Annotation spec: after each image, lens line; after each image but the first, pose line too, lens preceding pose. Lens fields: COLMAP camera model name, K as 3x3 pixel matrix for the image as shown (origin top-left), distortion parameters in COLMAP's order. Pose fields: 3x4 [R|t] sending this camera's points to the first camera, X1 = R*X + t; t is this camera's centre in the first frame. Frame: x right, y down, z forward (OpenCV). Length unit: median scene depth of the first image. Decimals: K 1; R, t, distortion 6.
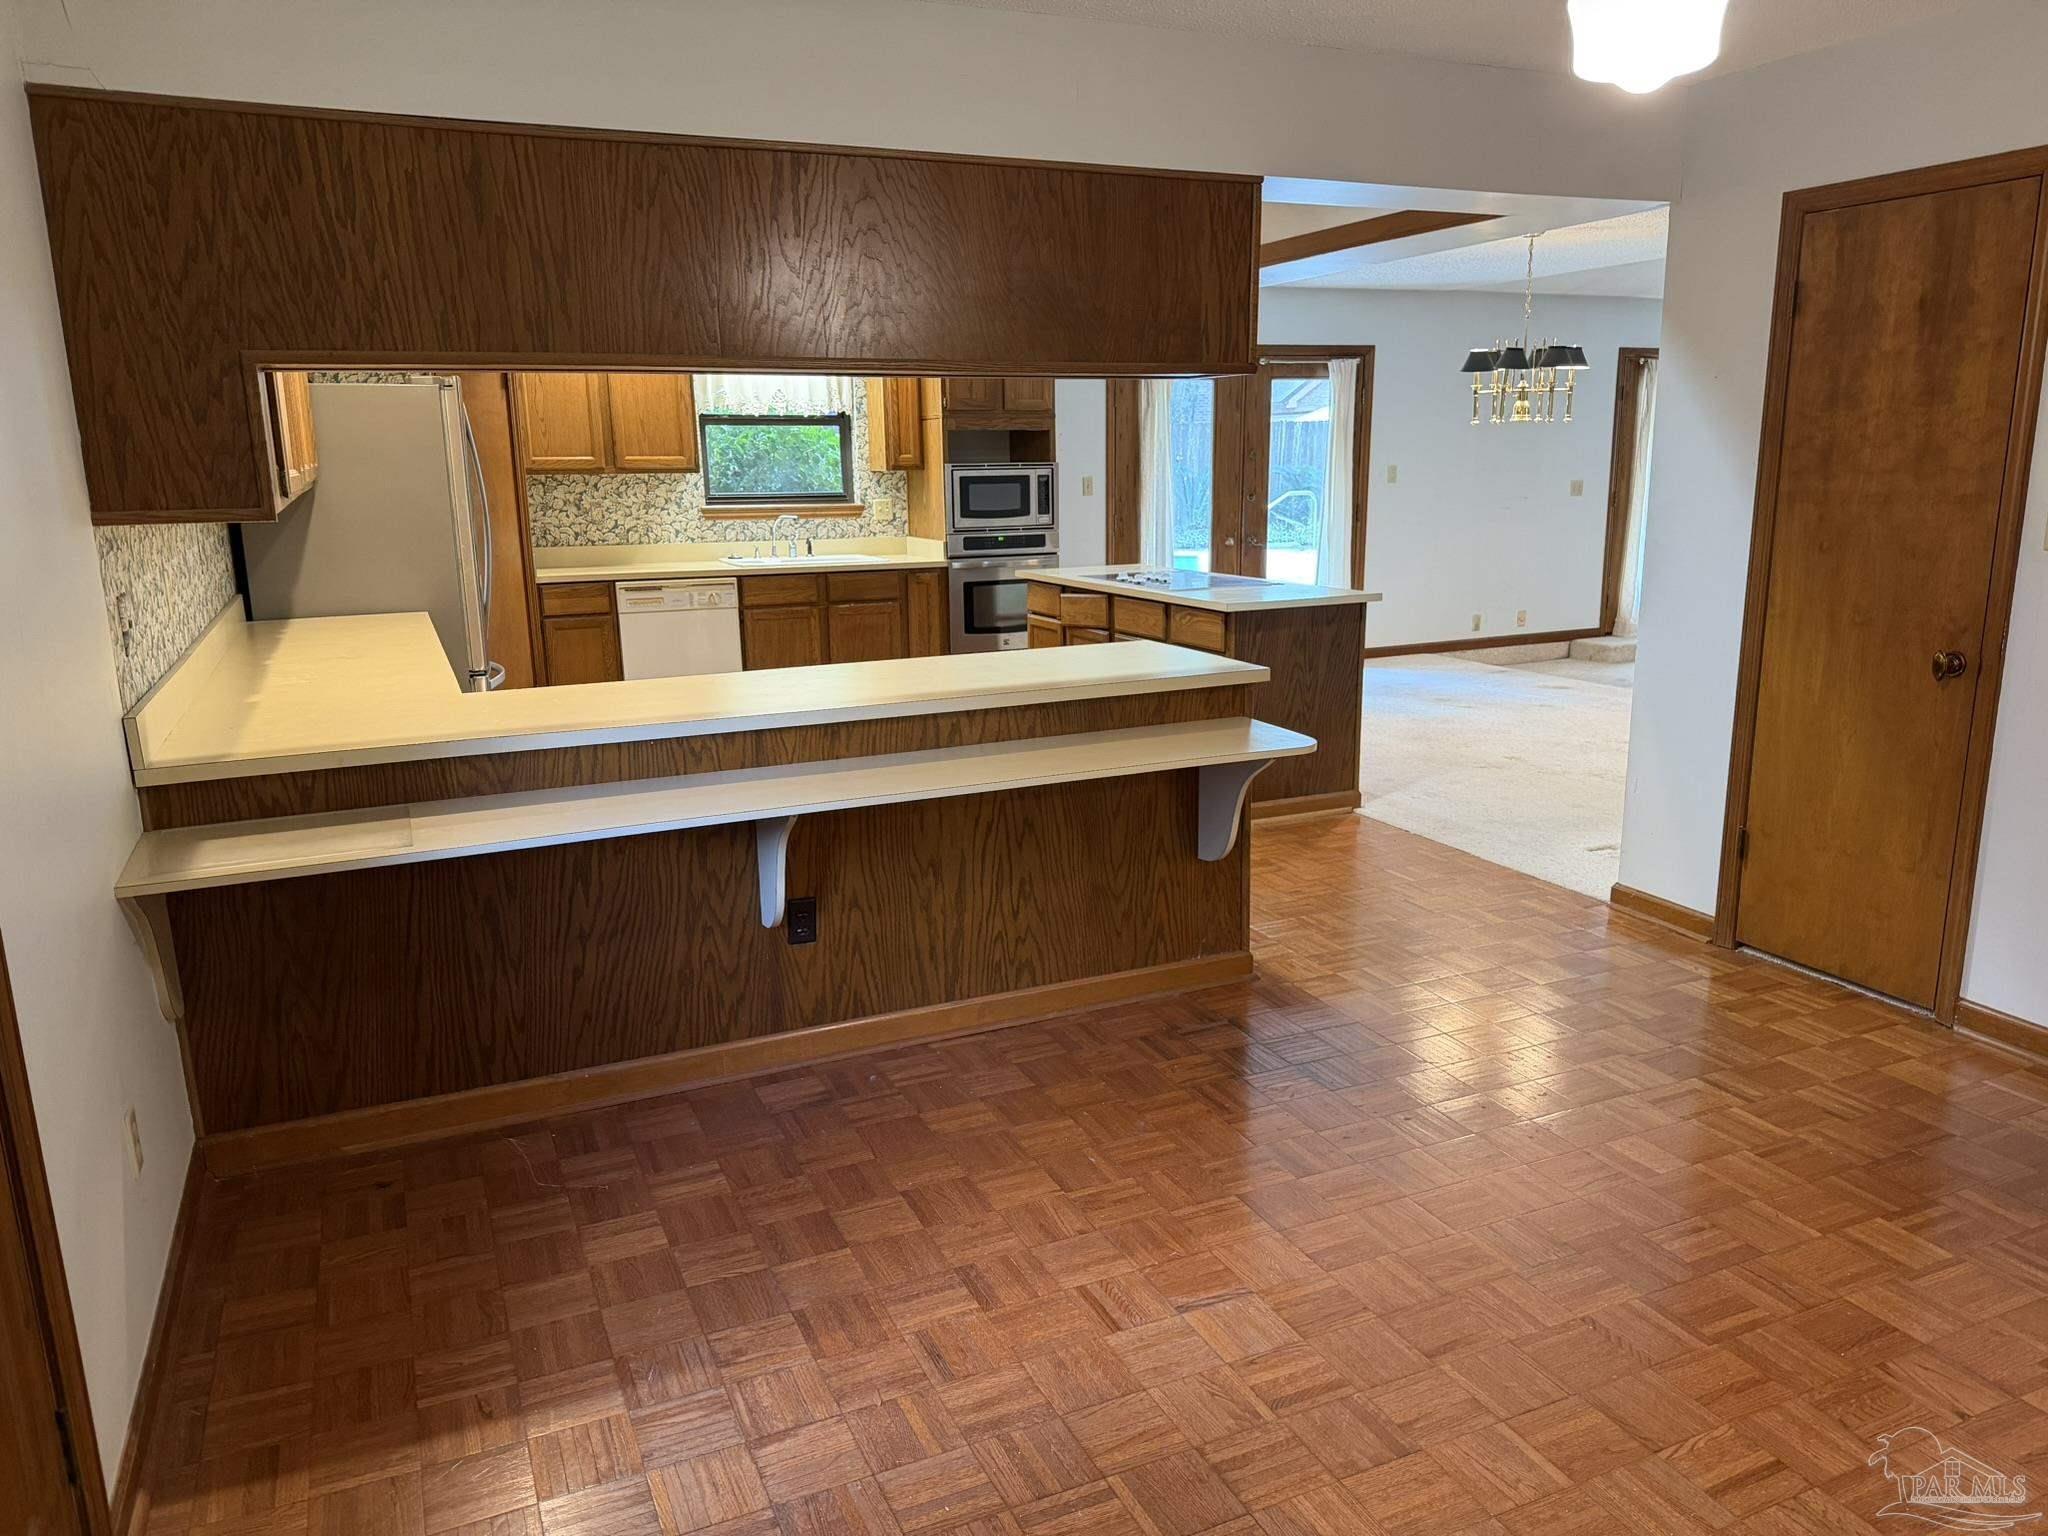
lens RADIAL K [[1440.3, 0, 1050.6], [0, 1440.3, 775.5], [0, 0, 1]] dist [0.072630, -0.106139]
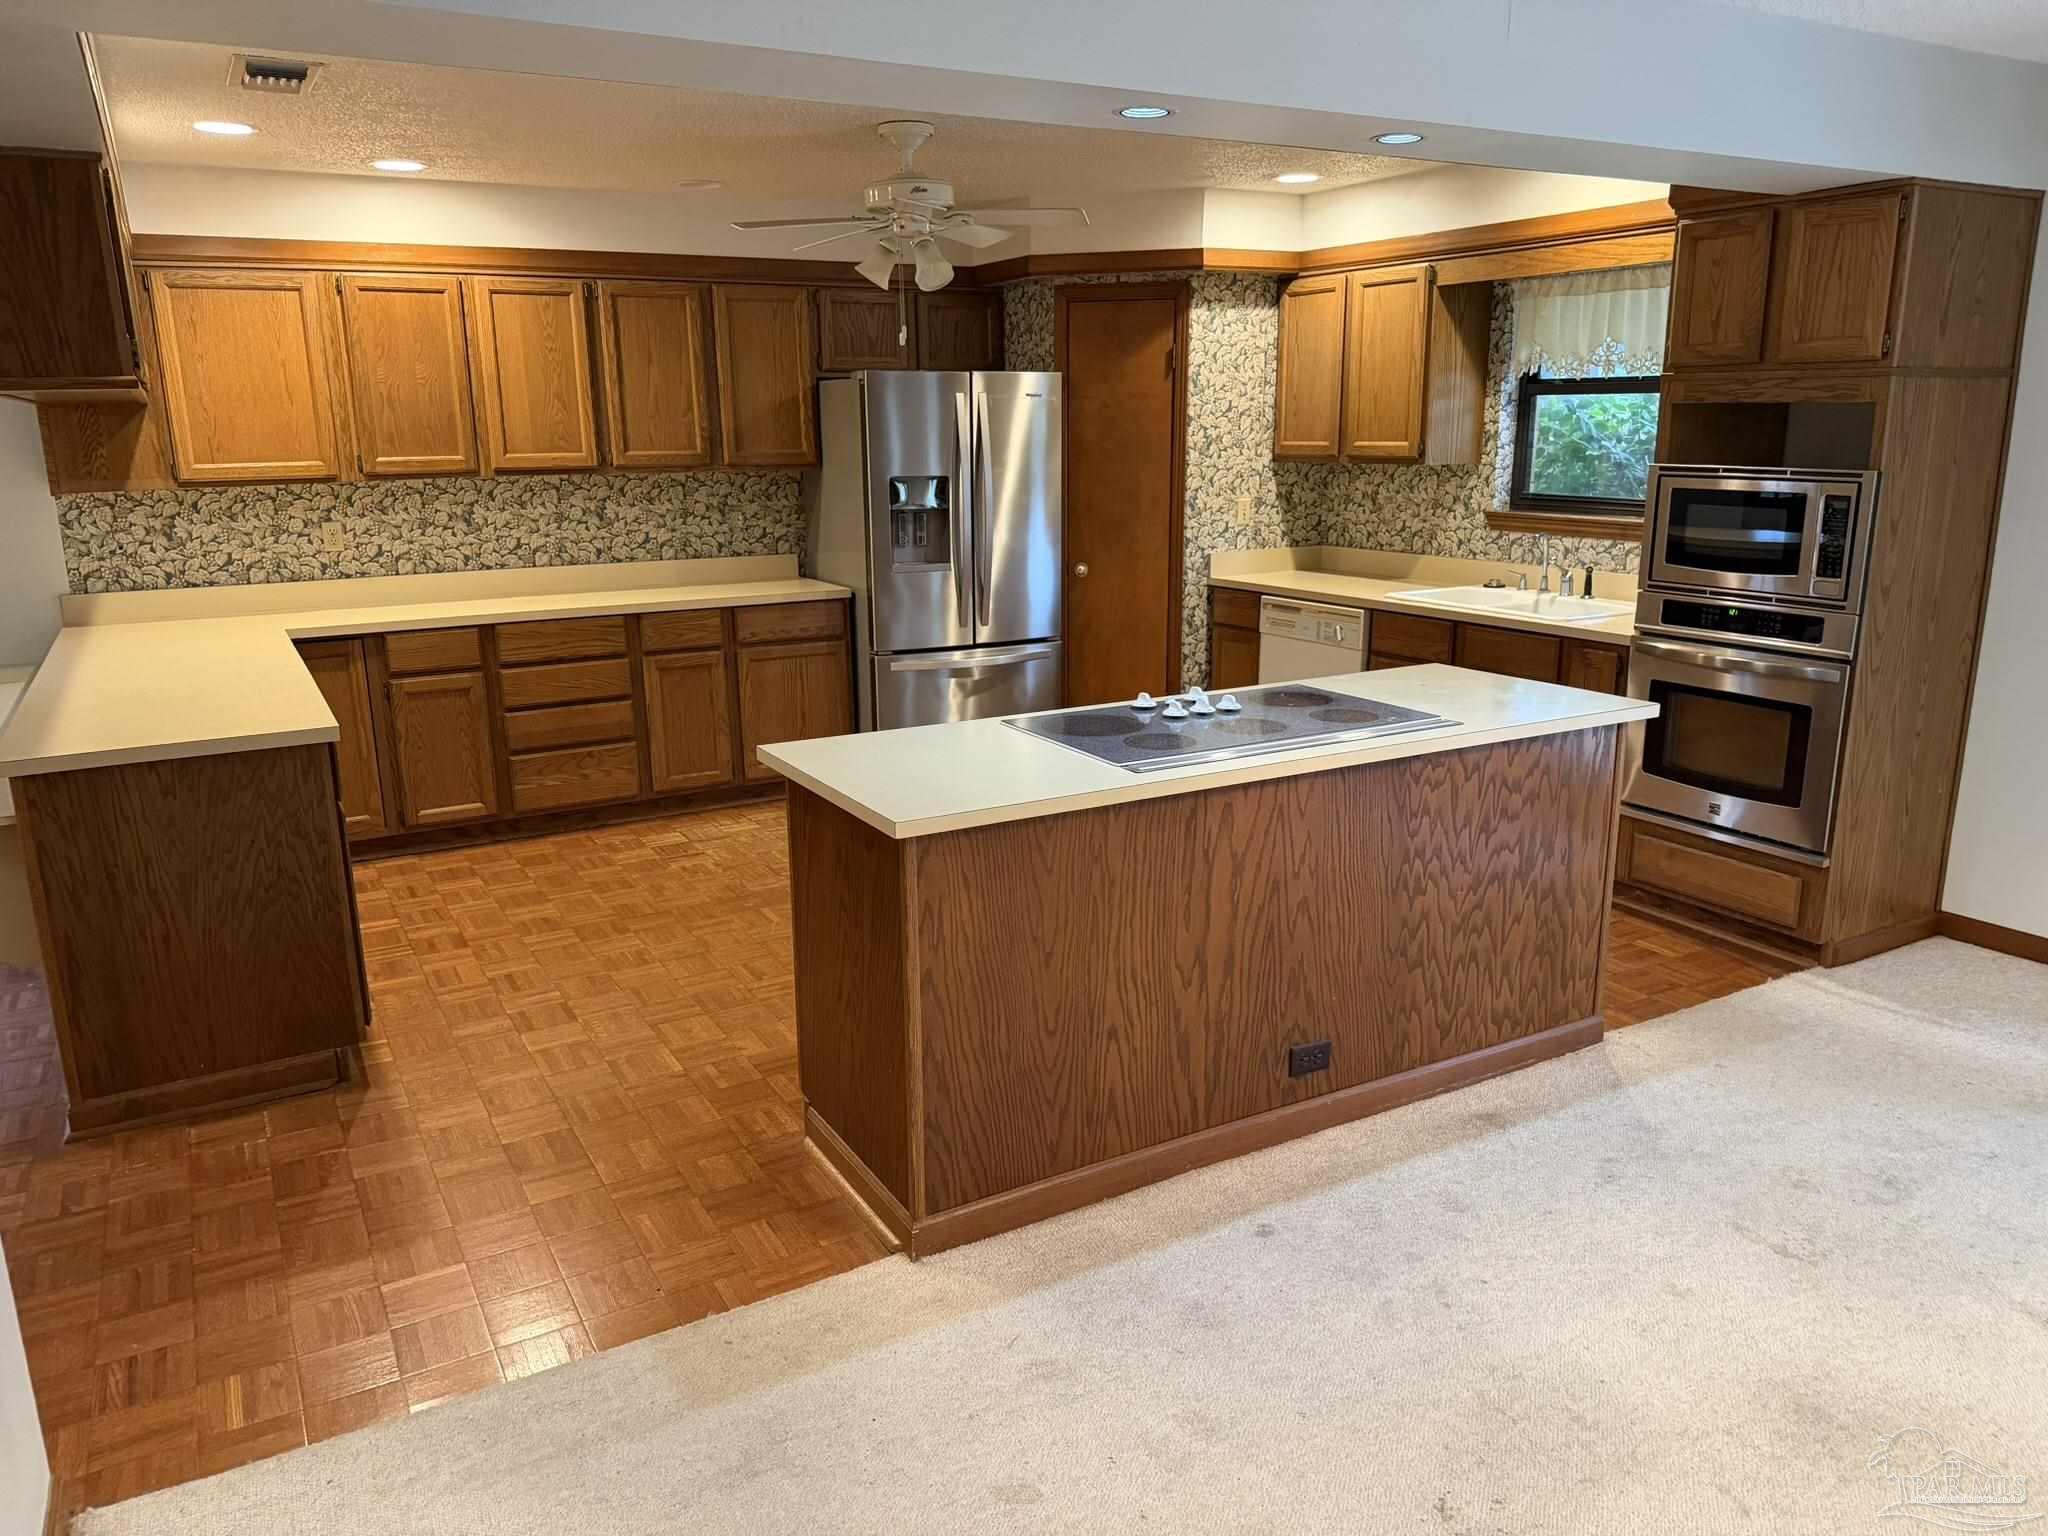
lens RADIAL K [[1440.3, 0, 1021.2], [0, 1440.3, 781.5], [0, 0, 1]] dist [0.072630, -0.106139]
pose [[0.078428, 0.255726, -0.963563, 0.499933], [-0.206333, 0.949775, 0.235273, -0.191517], [0.975334, 0.180363, 0.127253, 0.753373]]
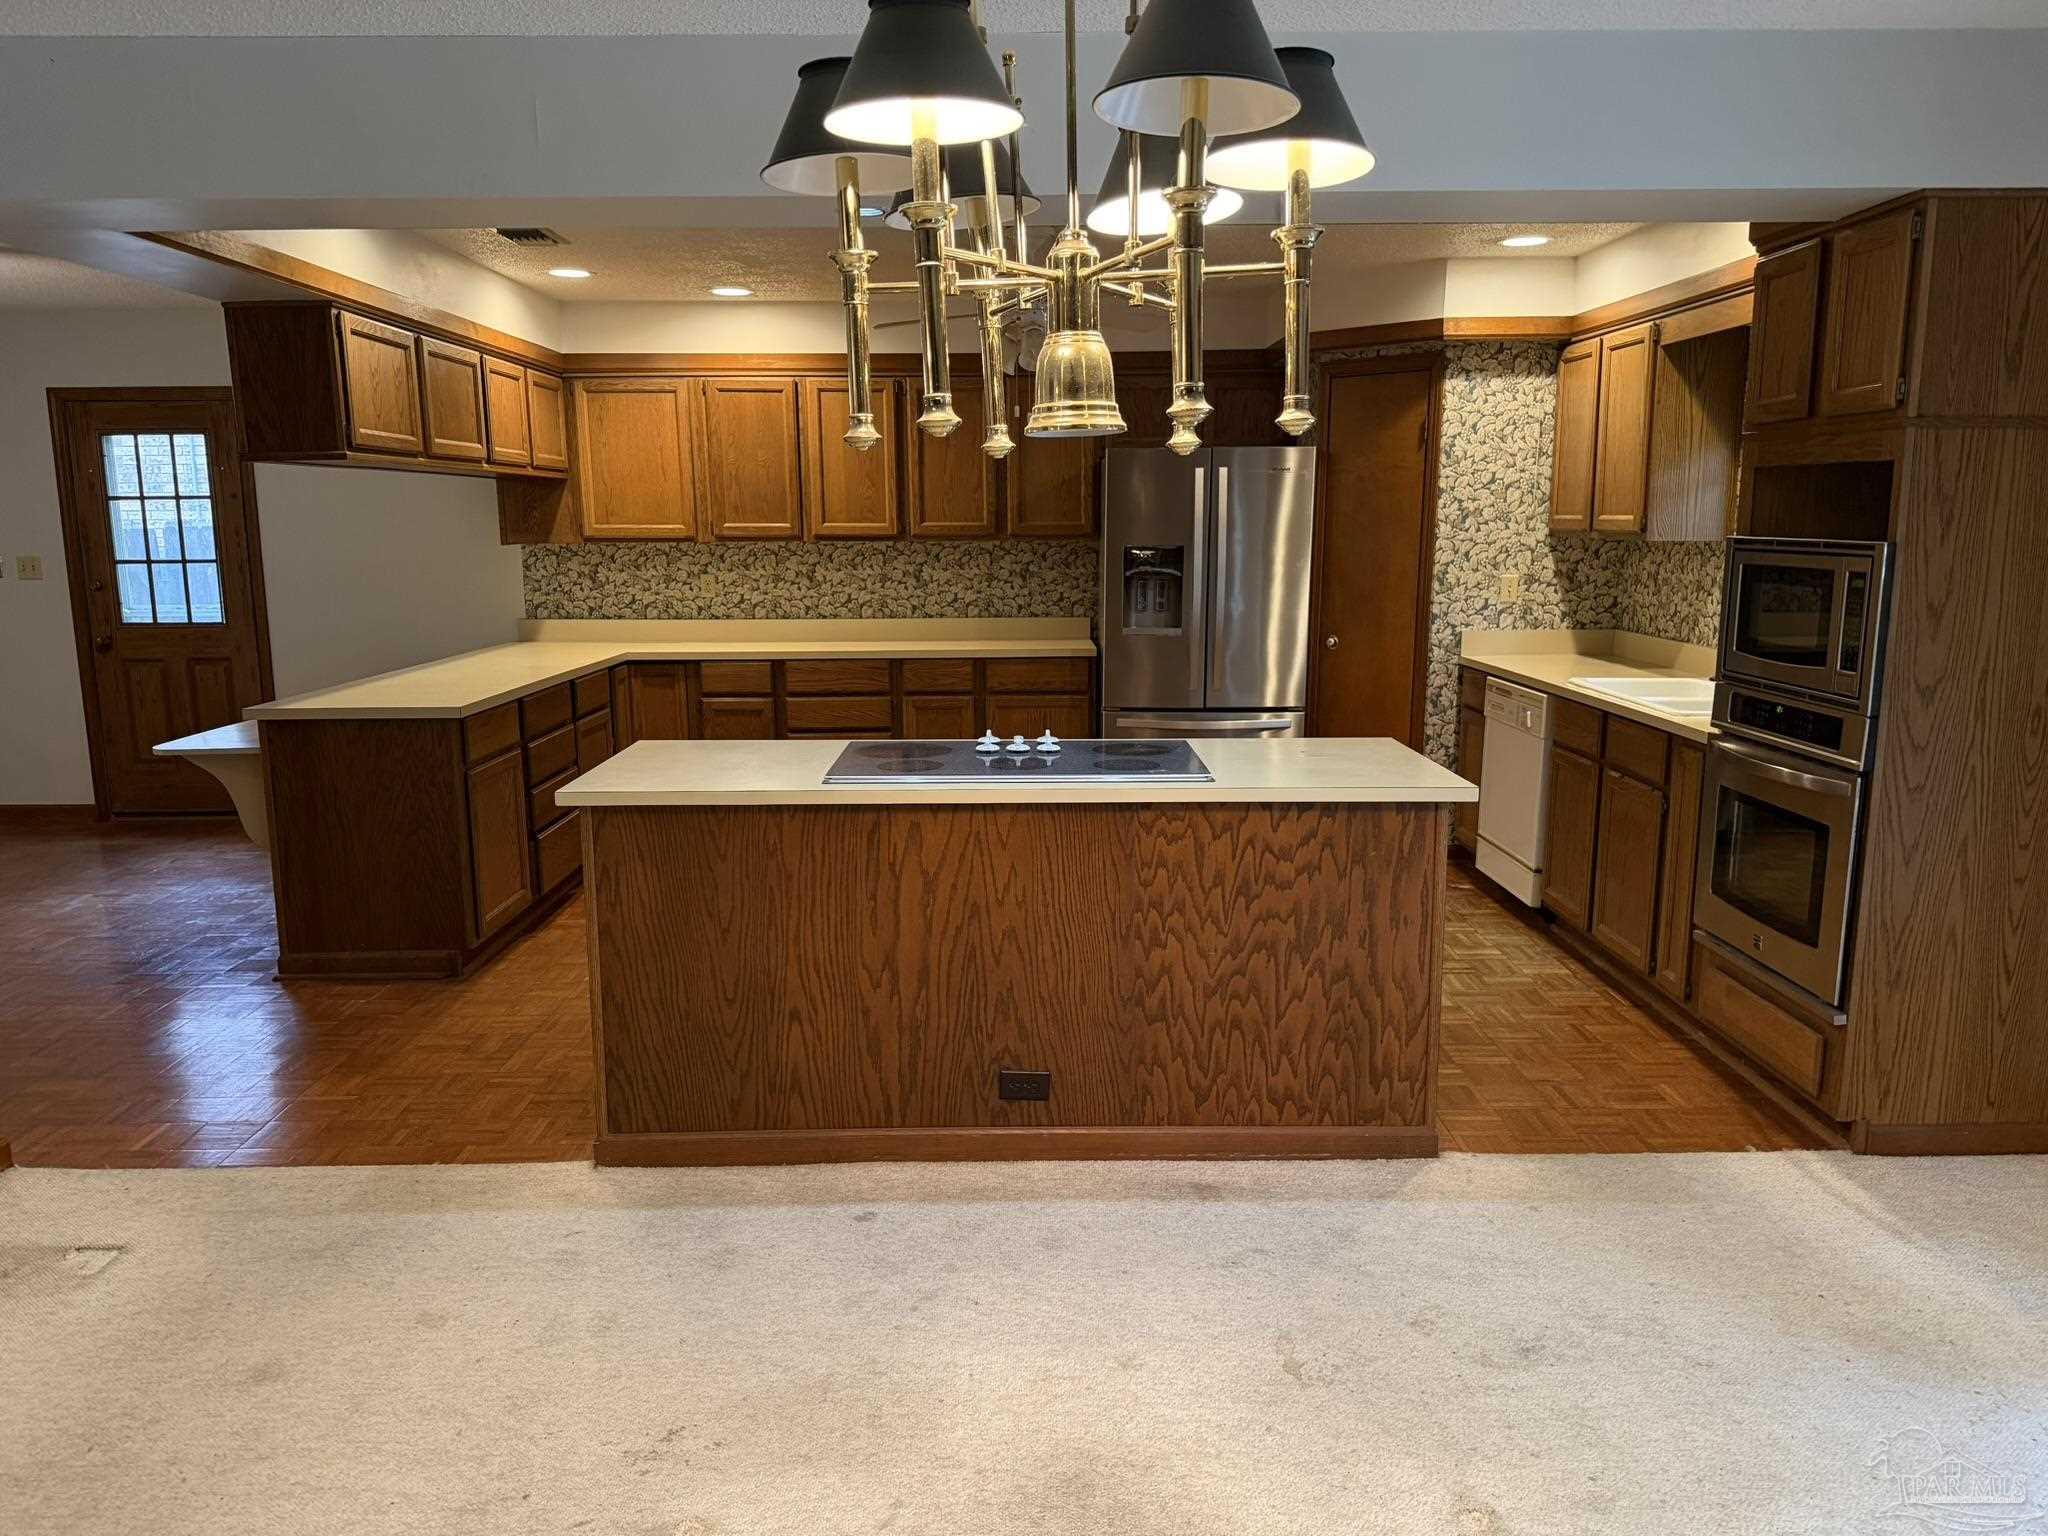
lens RADIAL K [[1440.3, 0, 1023.0], [0, 1440.3, 777.1], [0, 0, 1]] dist [0.072630, -0.106139]
pose [[-0.415347, 0.178480, -0.891982, 0.493472], [-0.186168, 0.943130, 0.275403, -0.242057], [0.890409, 0.280446, -0.358500, 1.038352]]
